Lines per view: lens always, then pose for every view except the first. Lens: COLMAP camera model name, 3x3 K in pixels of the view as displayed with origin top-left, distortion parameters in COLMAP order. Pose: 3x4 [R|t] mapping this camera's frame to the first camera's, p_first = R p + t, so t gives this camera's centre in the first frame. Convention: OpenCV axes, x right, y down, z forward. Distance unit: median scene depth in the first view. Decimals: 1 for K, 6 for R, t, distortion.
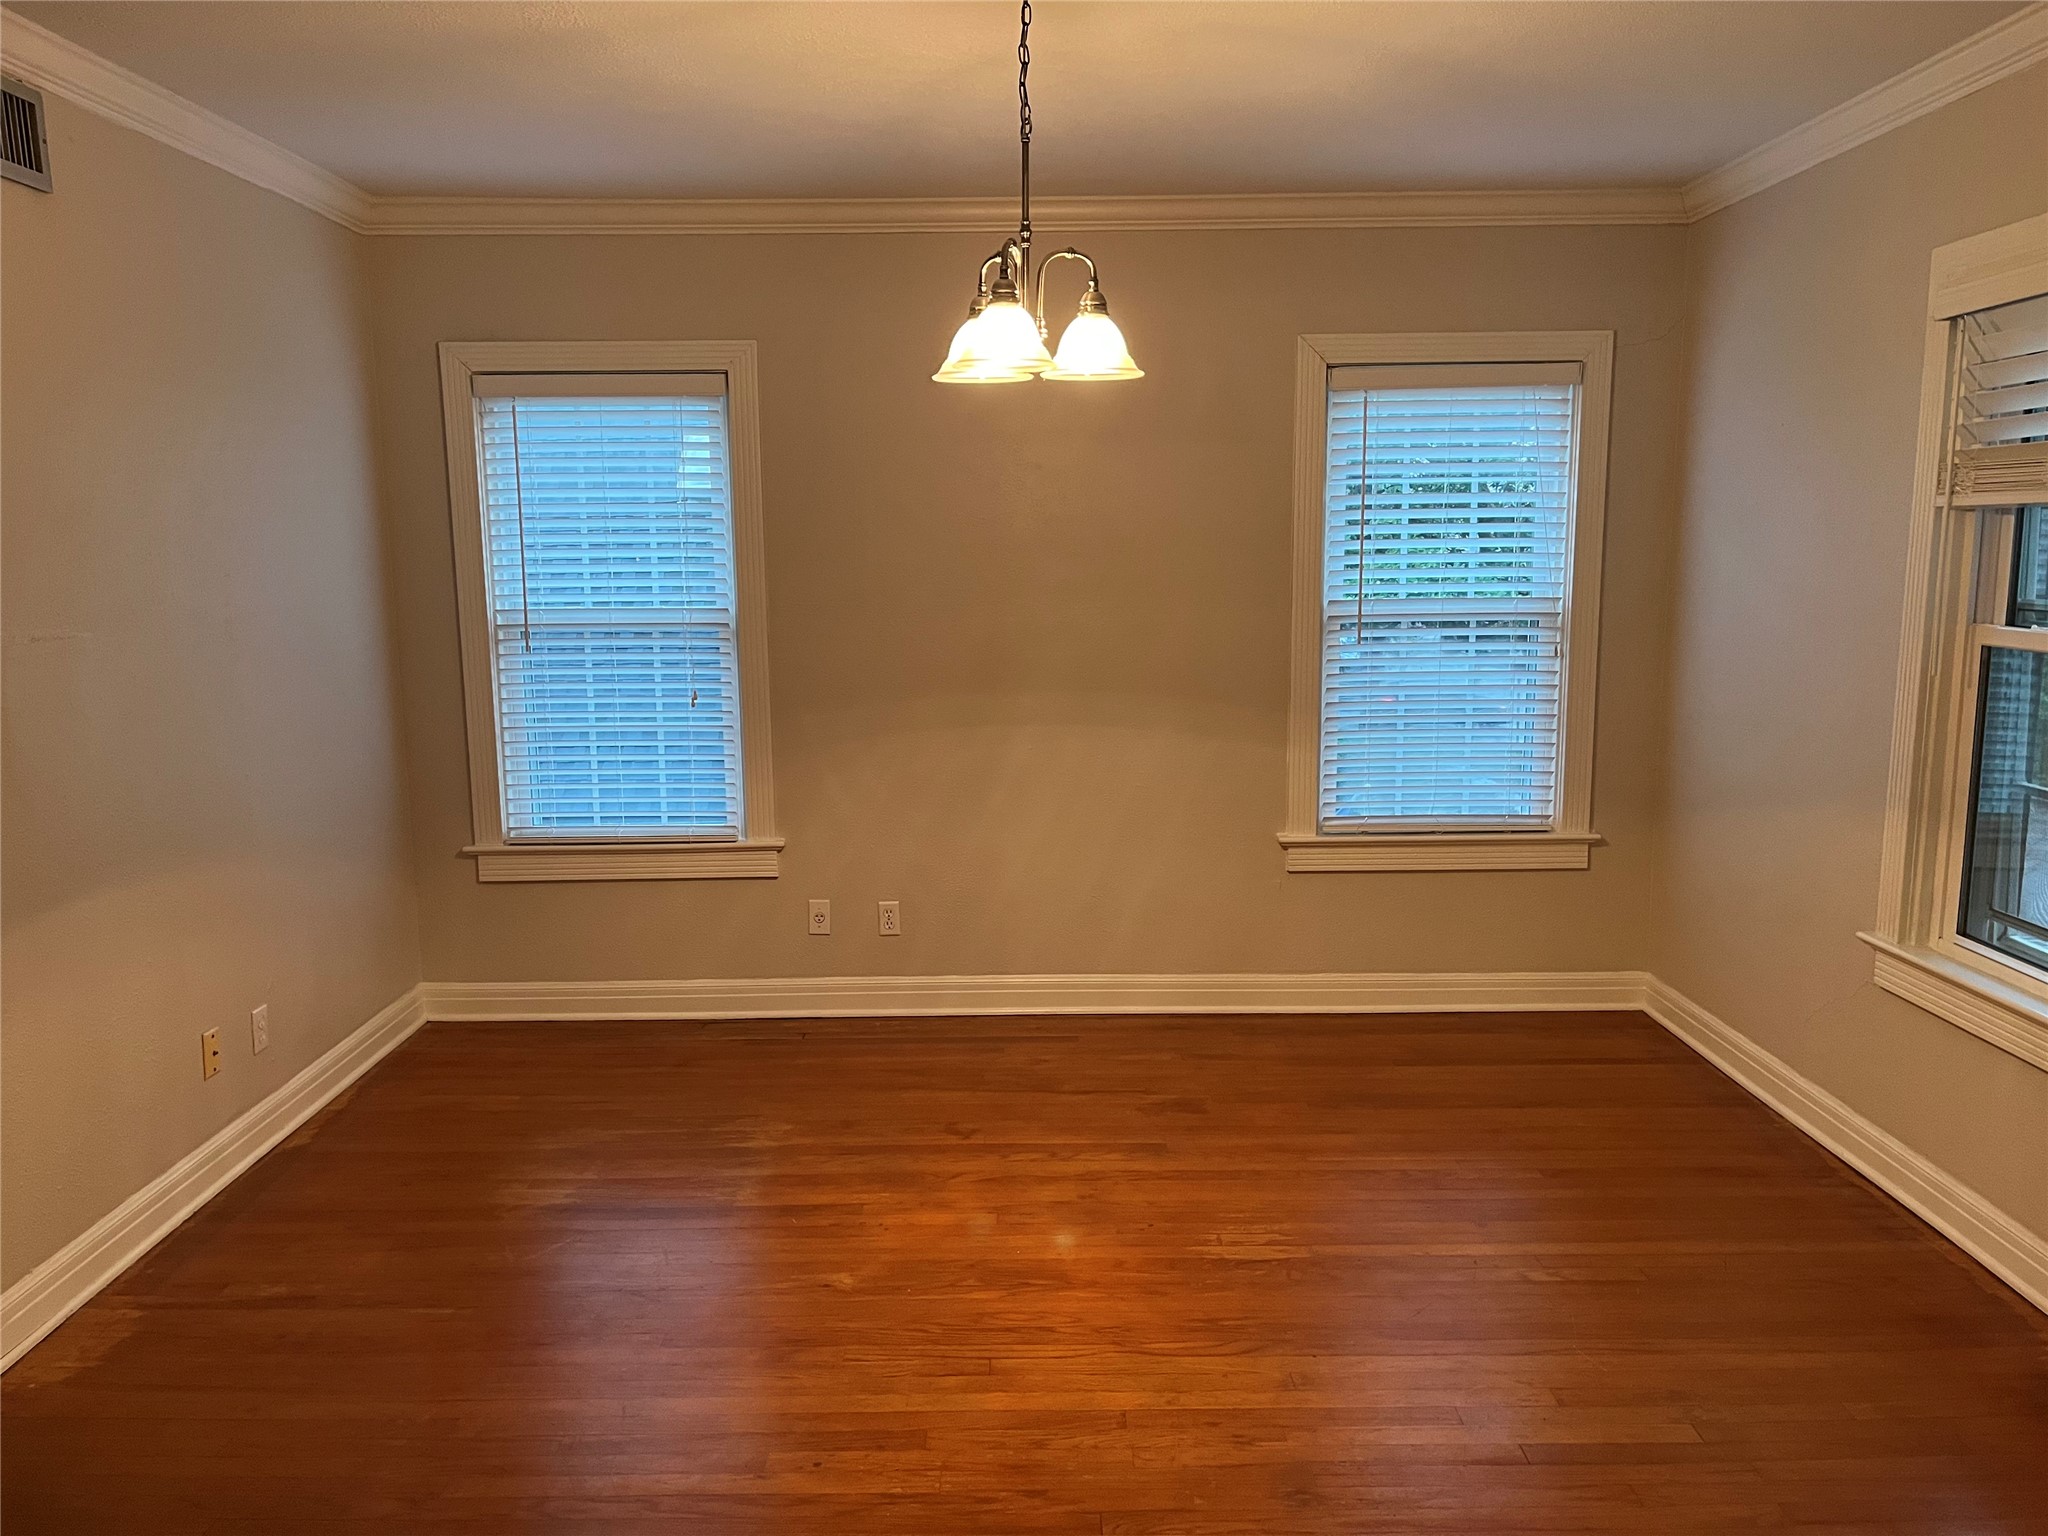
lens RADIAL K [[1518.8, 0, 1024.0], [0, 1518.8, 768.0], [0, 0, 1]] dist [0.046266, -0.075604]
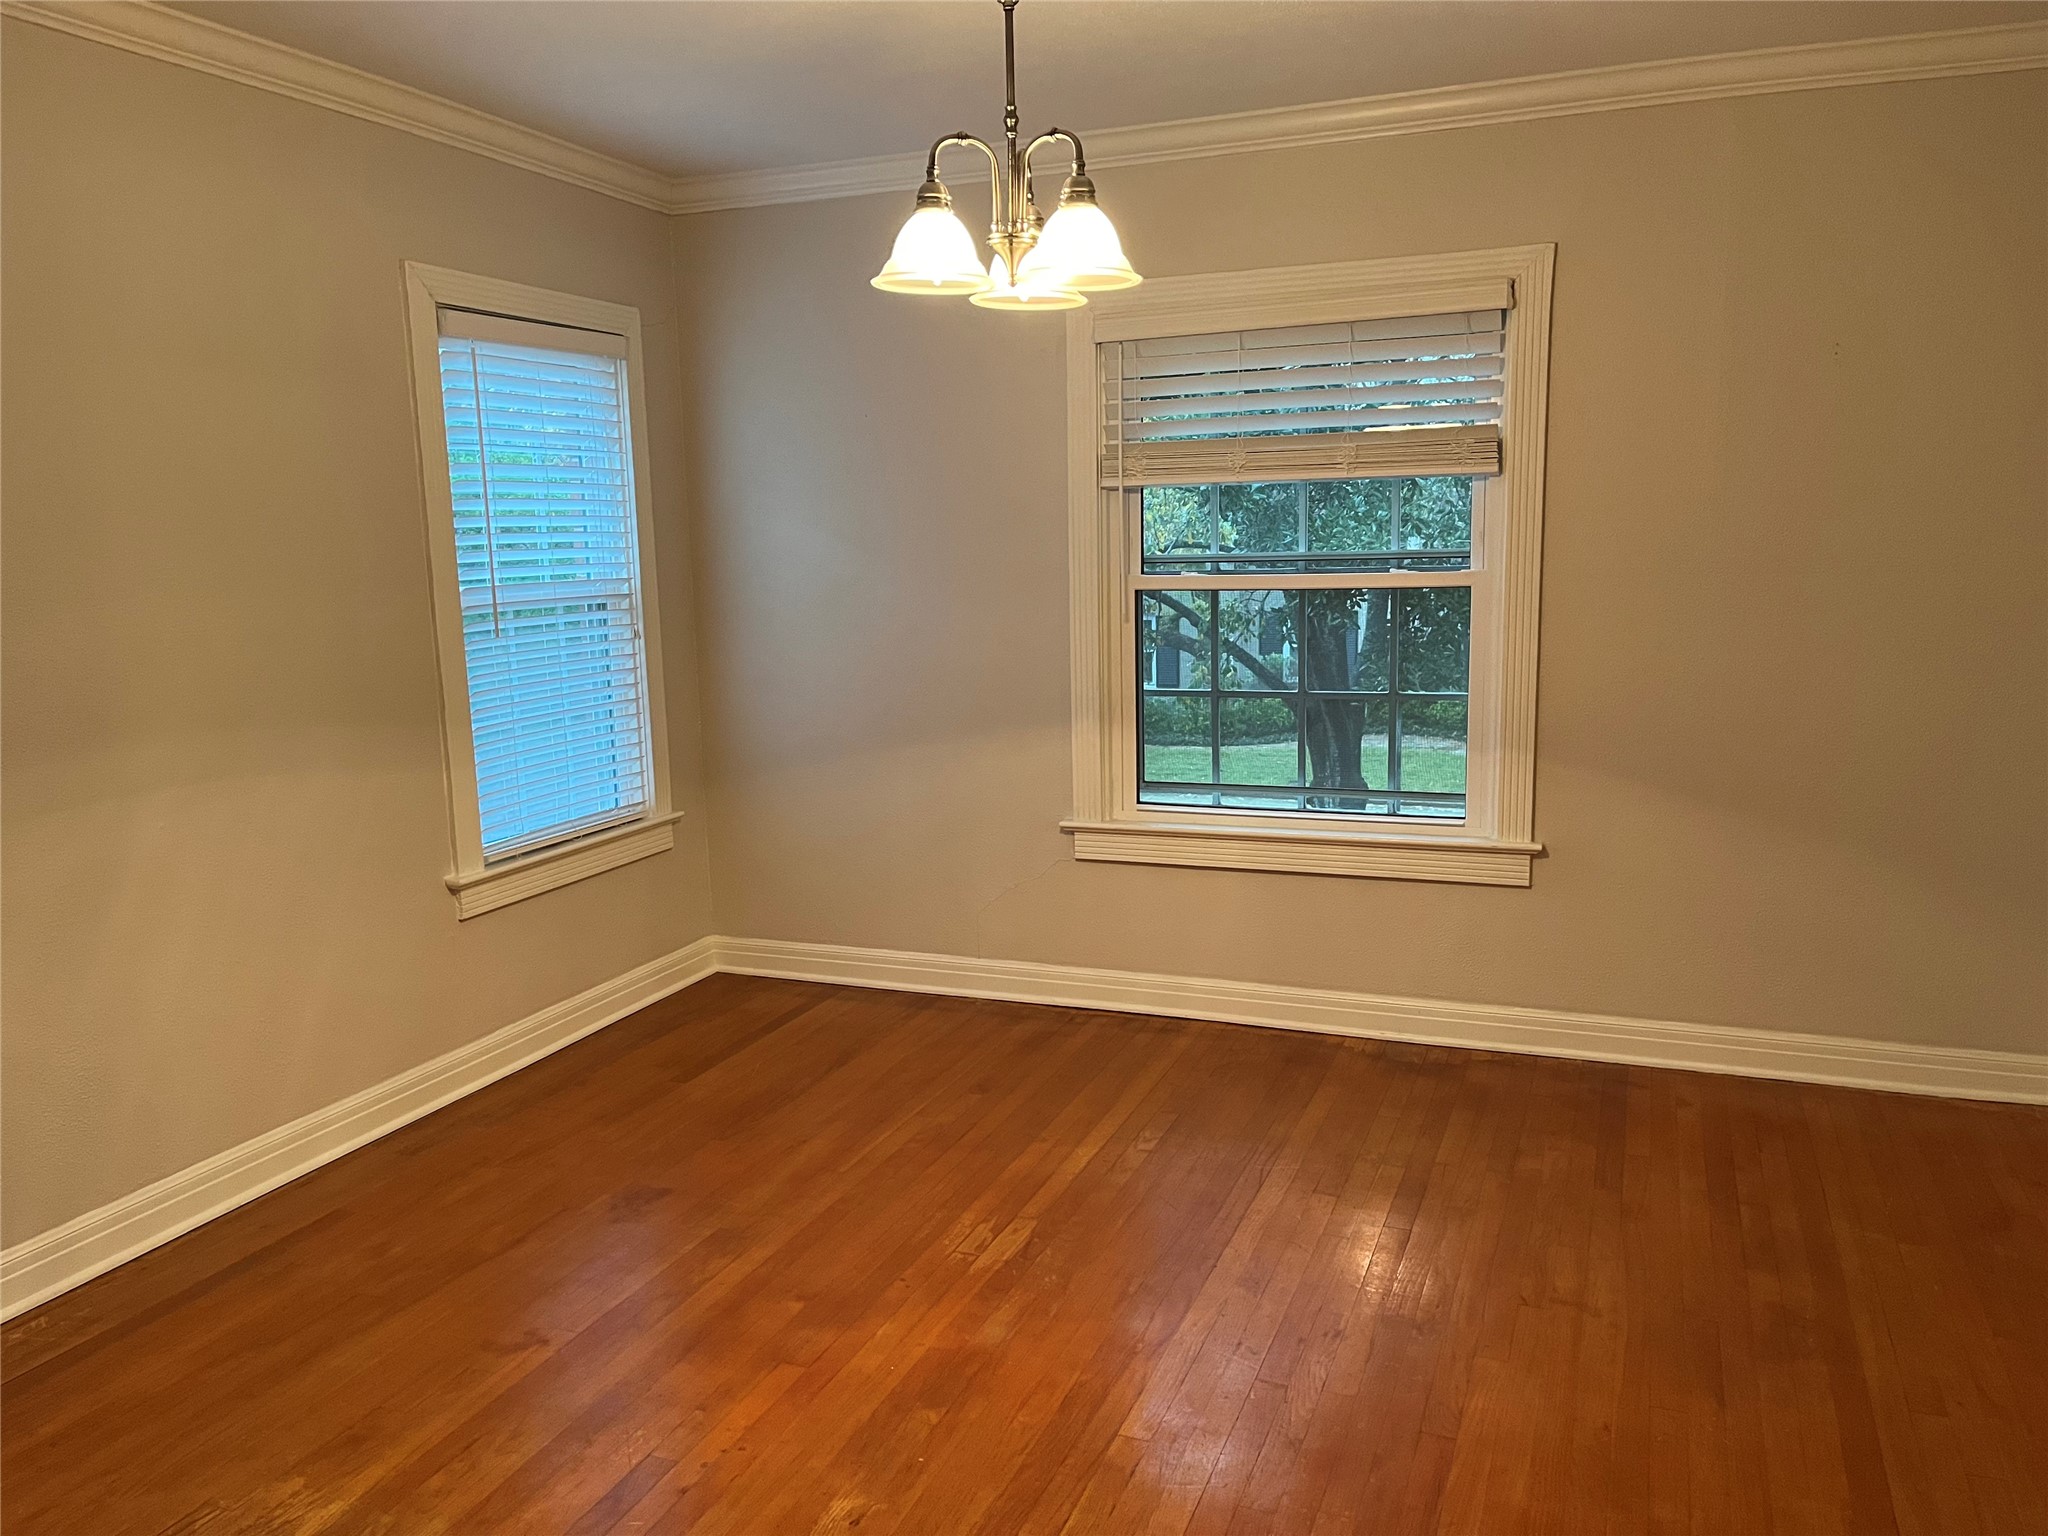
lens RADIAL K [[1536.6, 0, 1024.0], [0, 1536.6, 768.0], [0, 0, 1]] dist [0.059462, -0.075237]
pose [[0.375668, -0.143083, 0.915642, -0.535844], [0.150169, 0.984351, 0.092209, -0.051059], [-0.914507, 0.102861, 0.391276, 0.446312]]
